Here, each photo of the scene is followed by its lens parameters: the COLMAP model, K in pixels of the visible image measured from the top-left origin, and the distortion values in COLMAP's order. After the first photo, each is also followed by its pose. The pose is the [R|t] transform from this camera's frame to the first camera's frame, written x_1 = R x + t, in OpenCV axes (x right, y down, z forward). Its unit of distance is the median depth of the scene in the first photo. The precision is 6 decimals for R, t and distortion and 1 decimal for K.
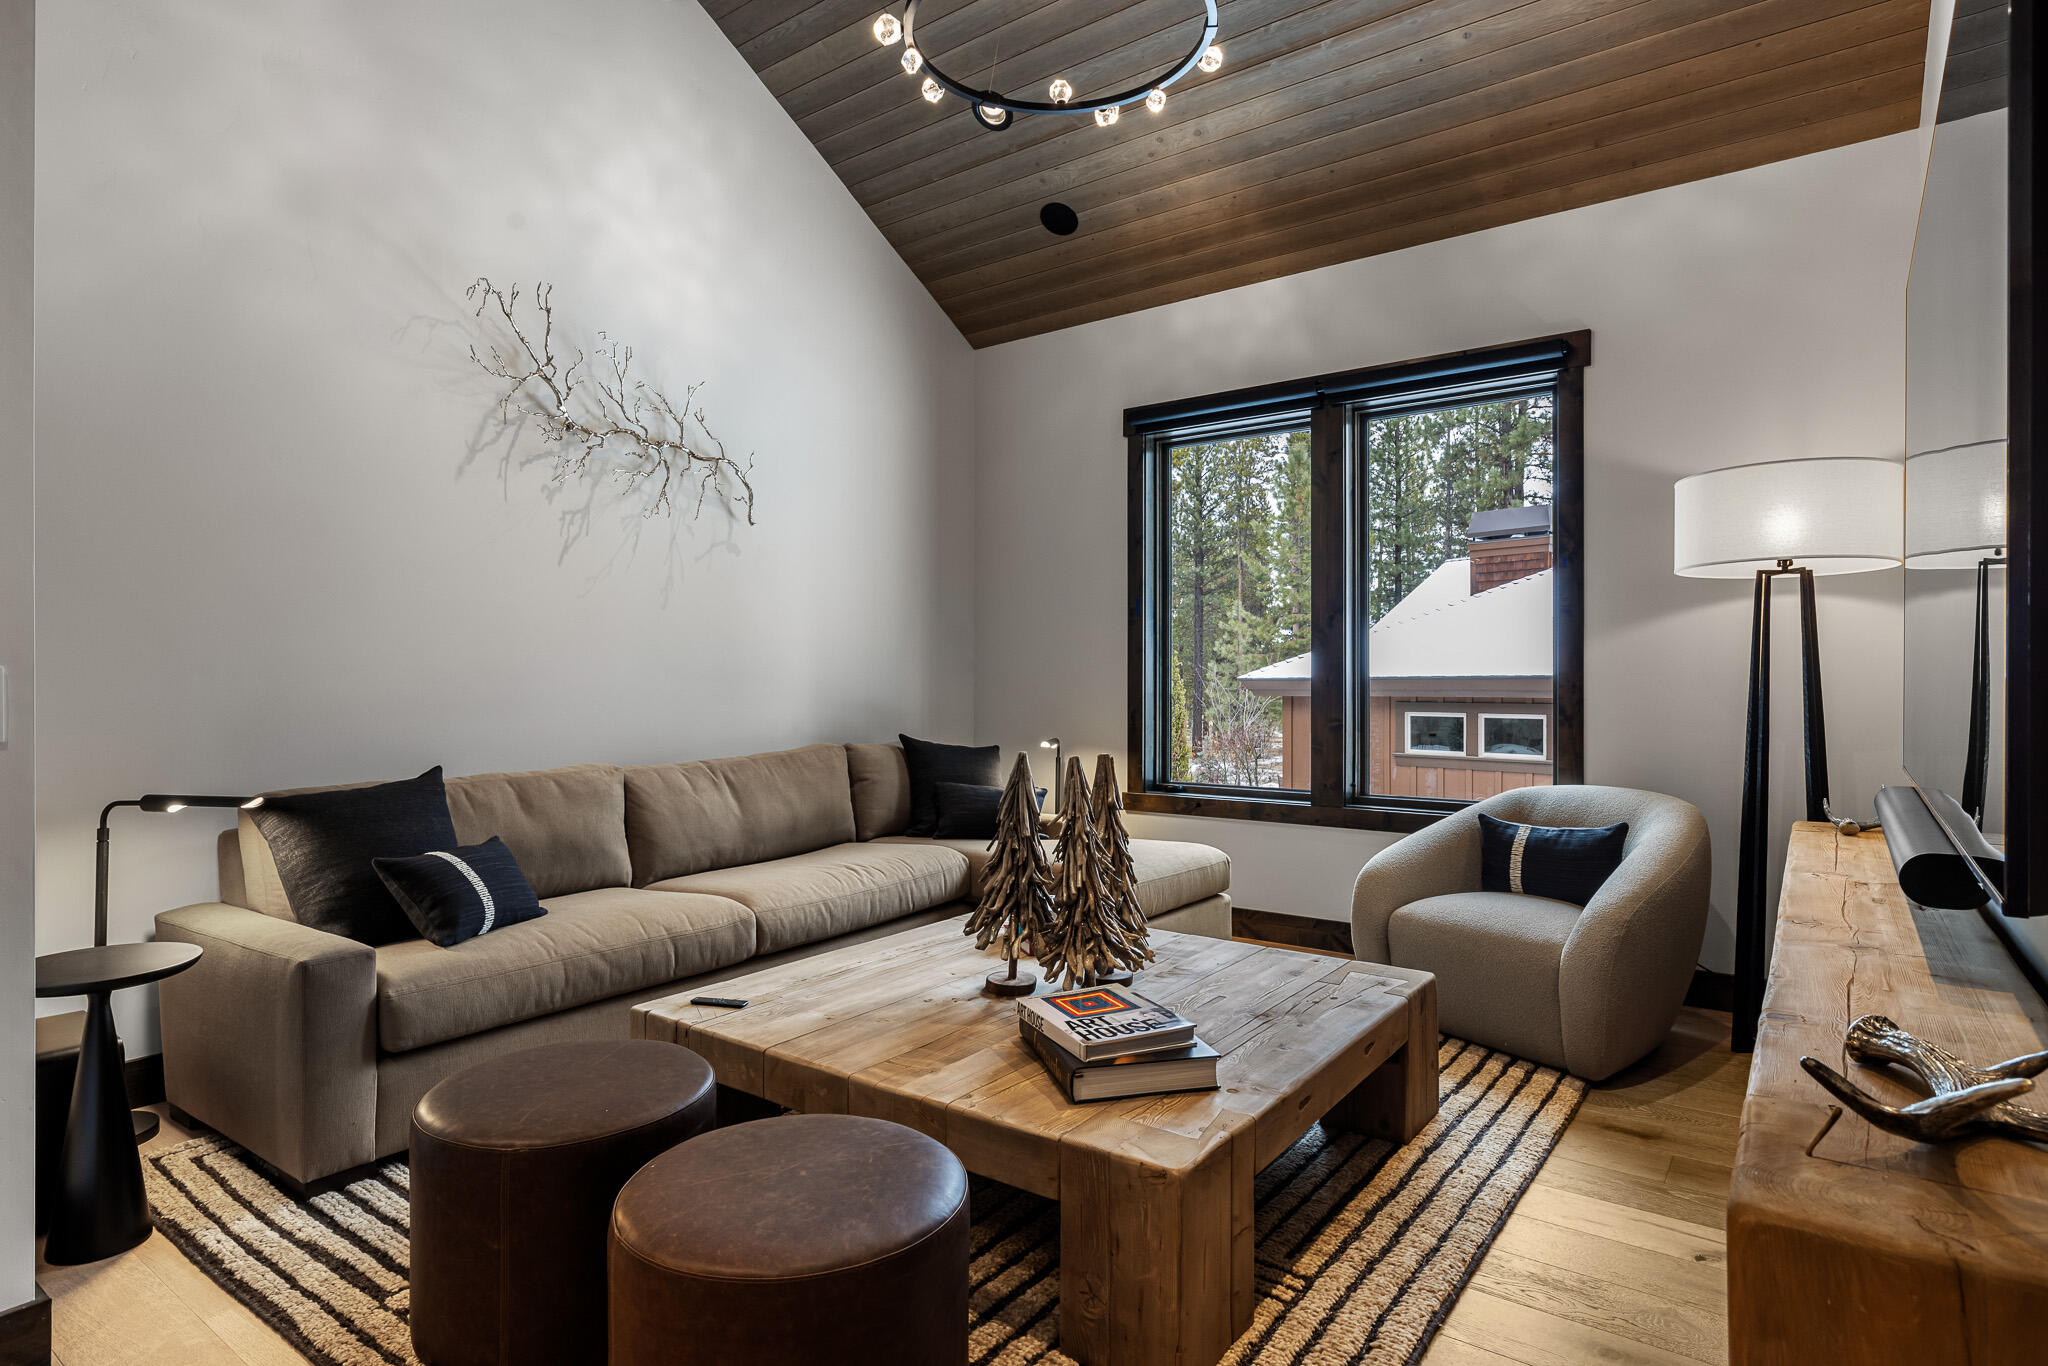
lens RADIAL K [[1088.9, 0, 1020.9], [0, 1088.9, 681.1], [0, 0, 1]] dist [0.000644, -0.001781]
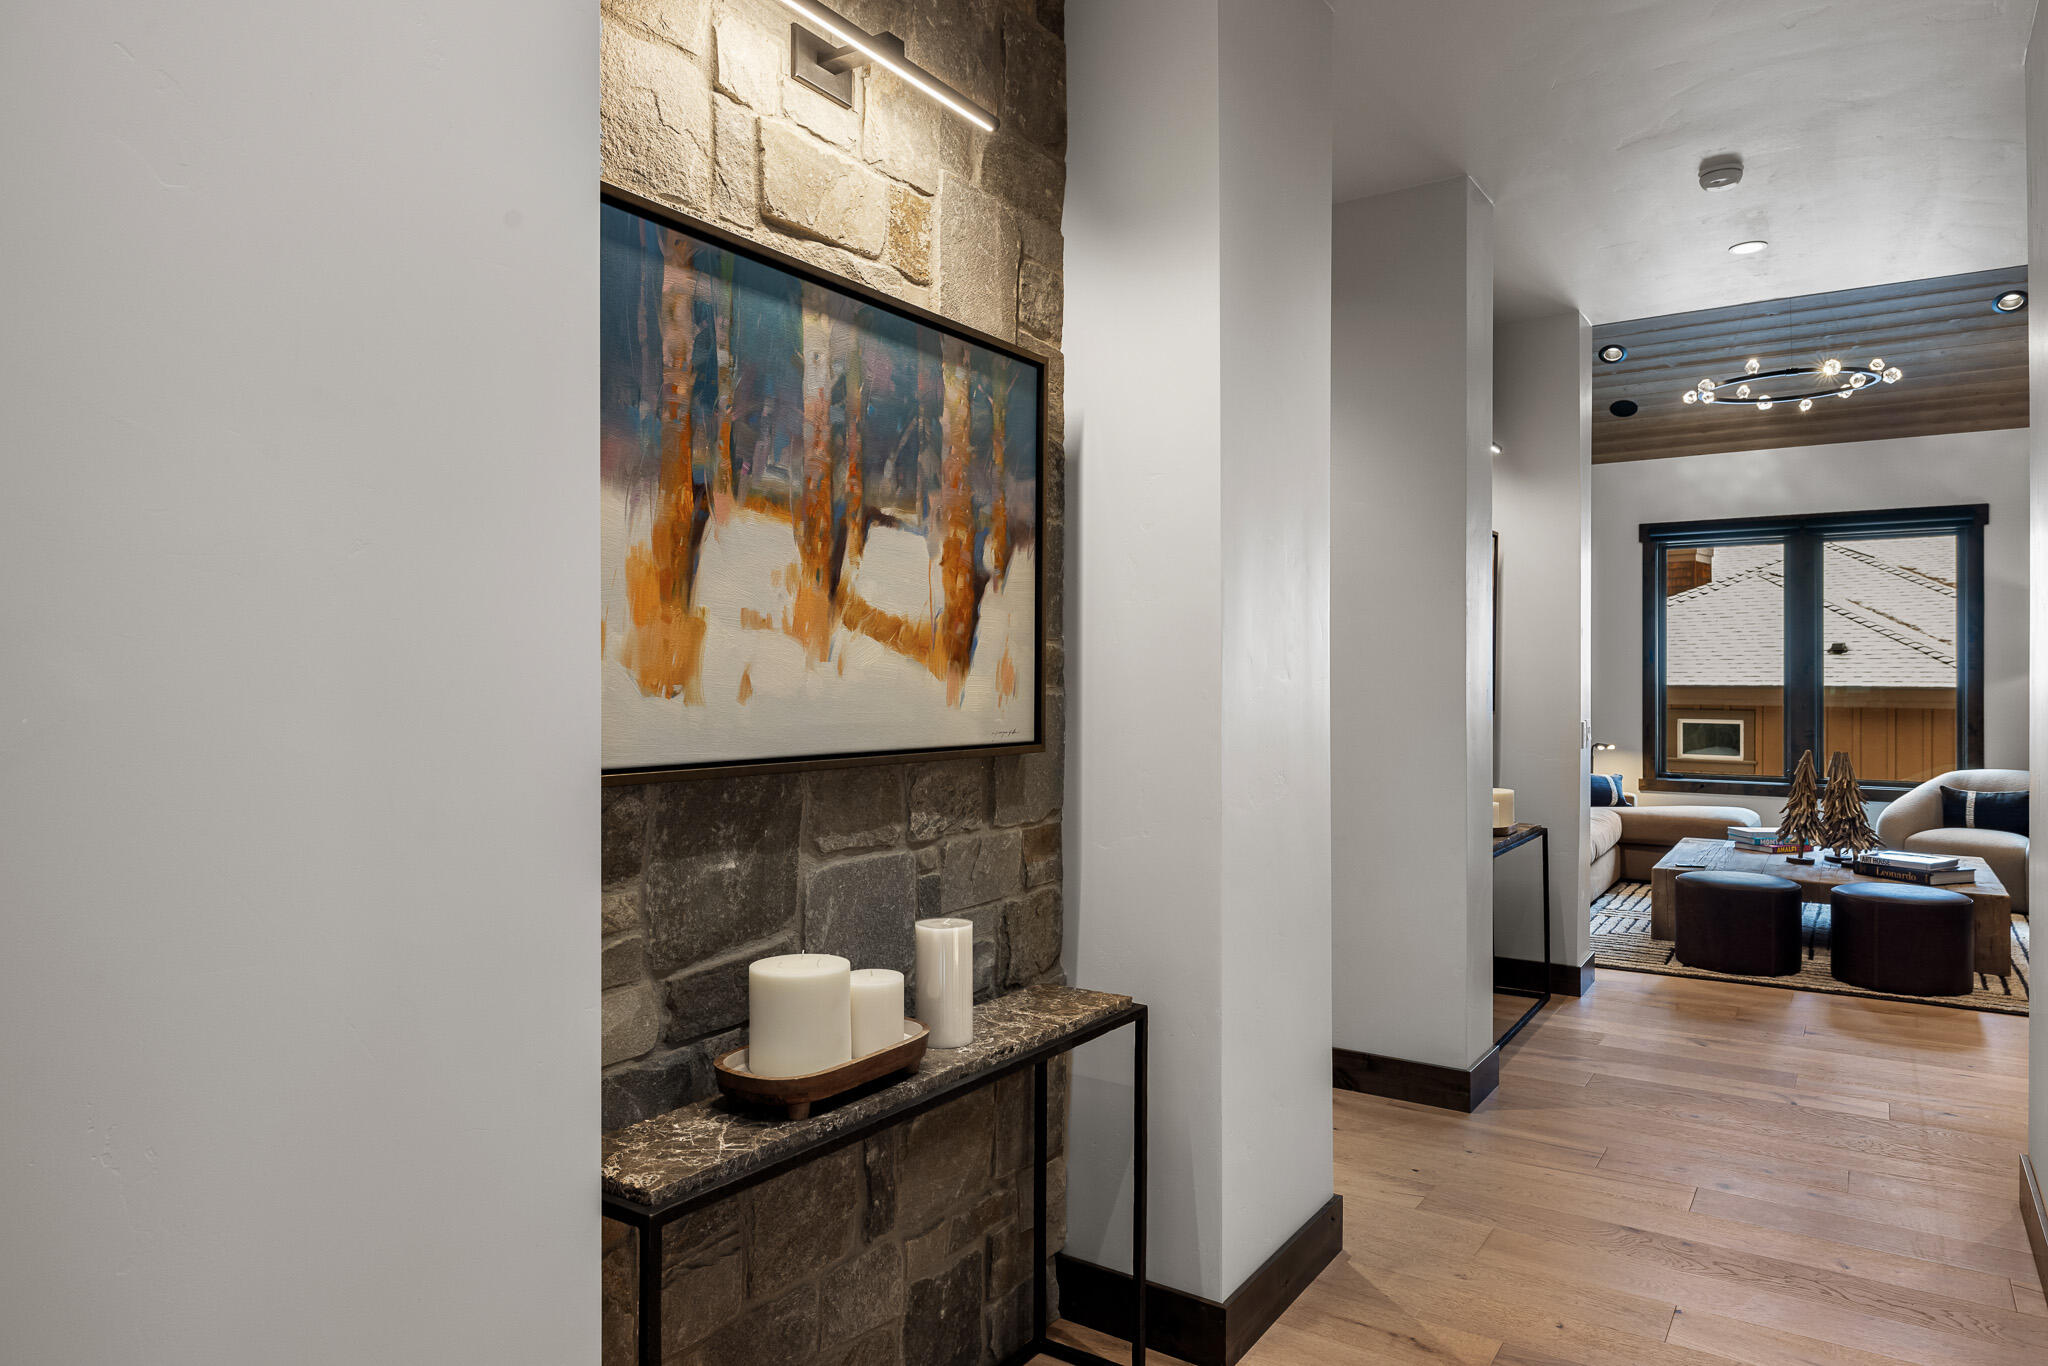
lens RADIAL K [[1275.7, 0, 1017.9], [0, 1275.7, 676.7], [0, 0, 1]] dist [0.003293, -0.002164]
pose [[0.998928, -0.000490, 0.046278, -1.190754], [0.000389, 0.999998, 0.002193, -0.060427], [-0.046279, -0.002173, 0.998926, -1.017876]]
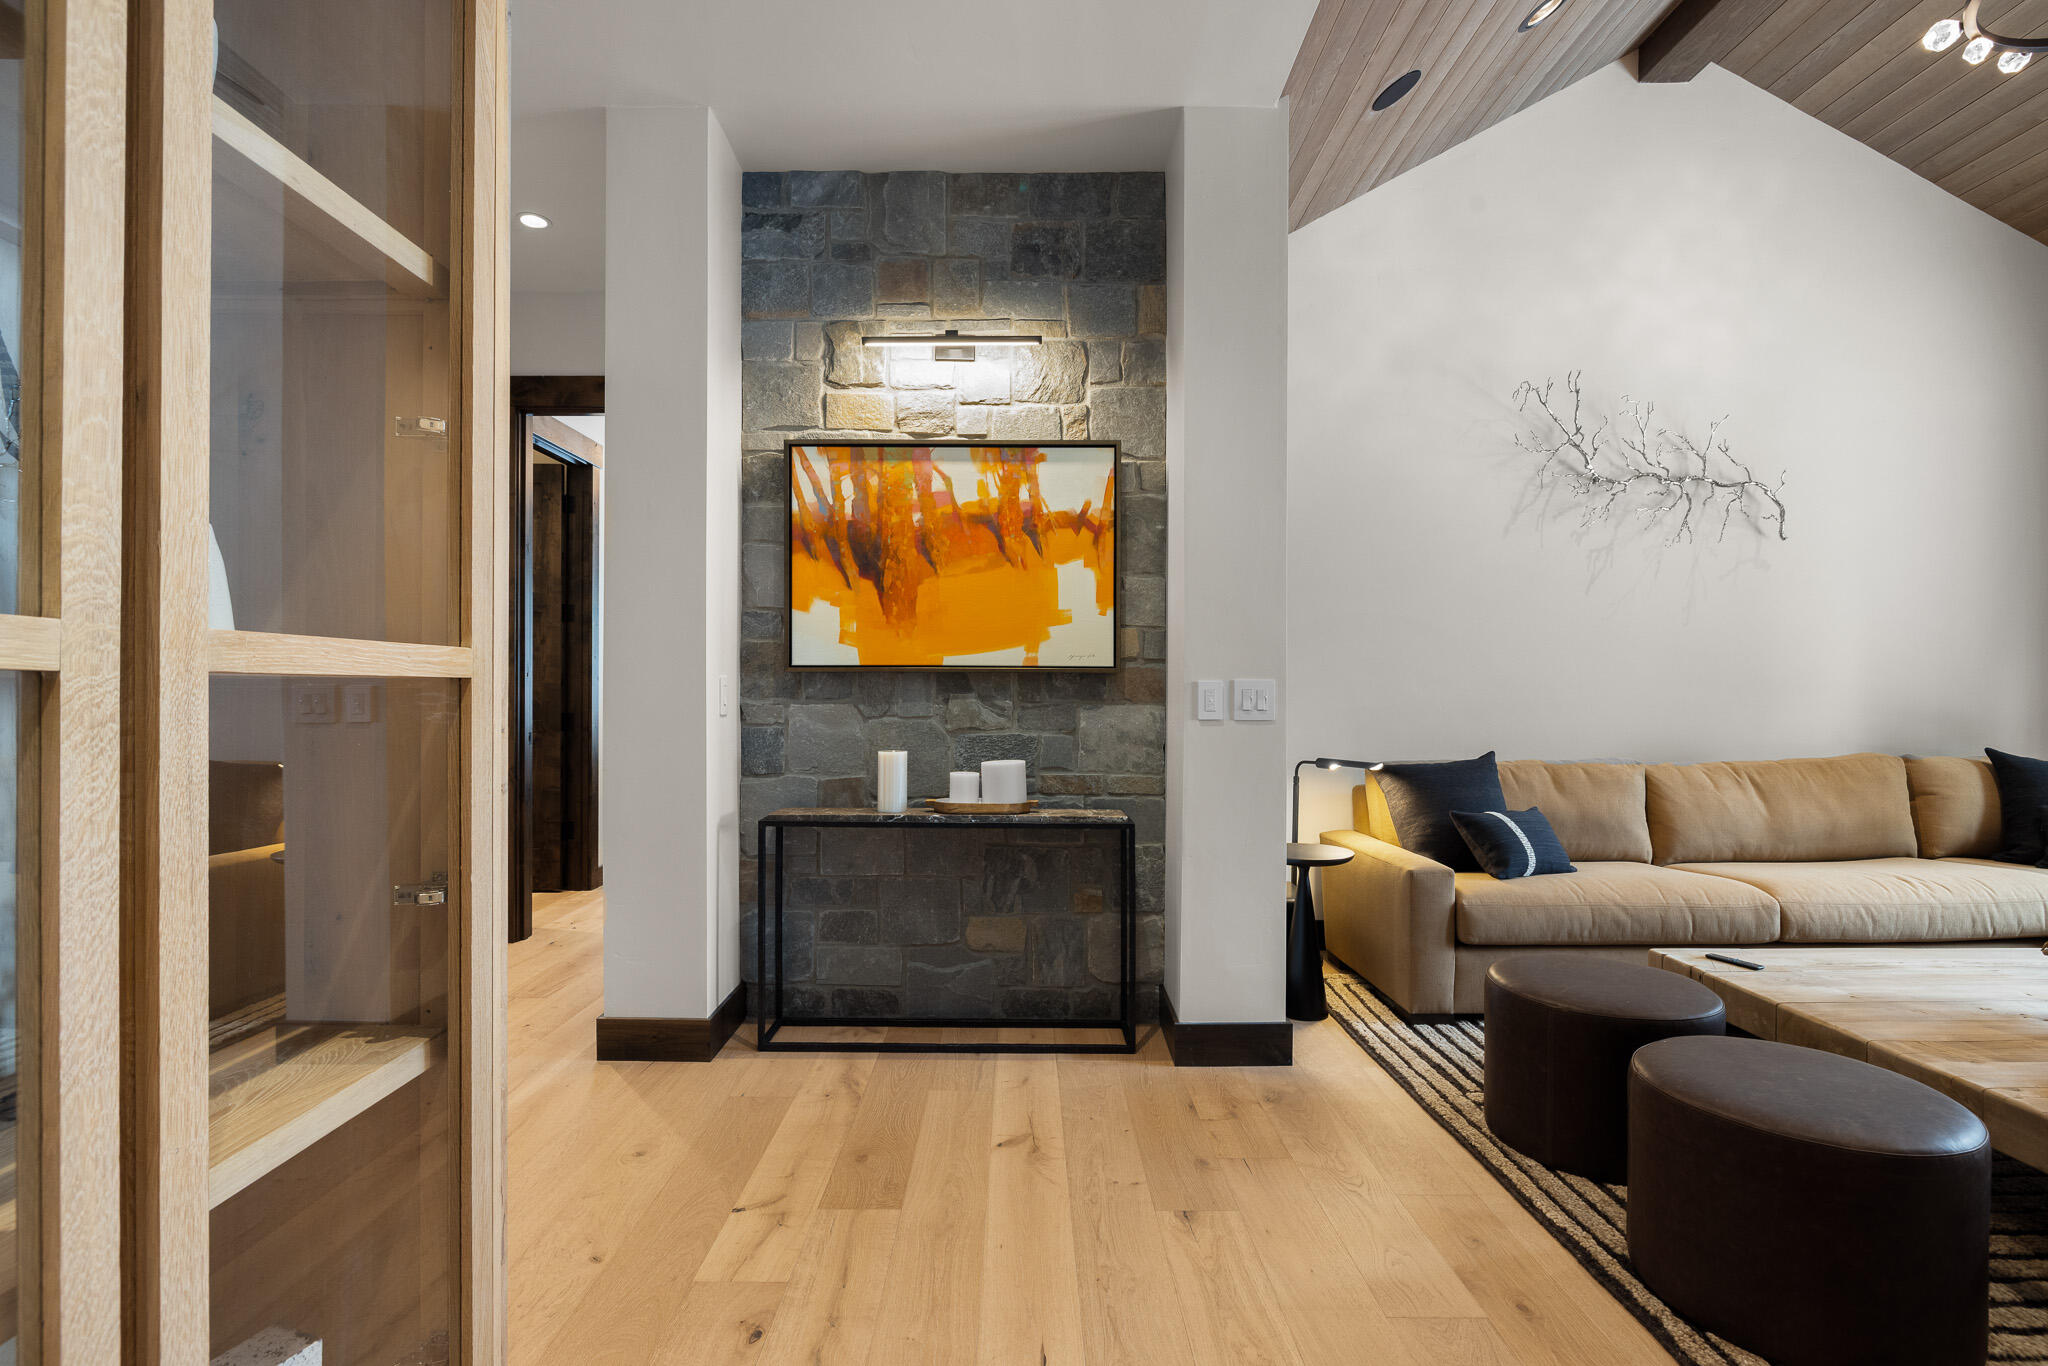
lens RADIAL K [[950.8, 0, 1018.9], [0, 950.8, 693.8], [0, 0, 1]] dist [-0.005722, 0.001397]
pose [[0.593644, 0.002591, -0.804723, 0.059571], [-0.001328, 0.999997, 0.002240, 0.003464], [0.804726, -0.000261, 0.593646, -0.155645]]
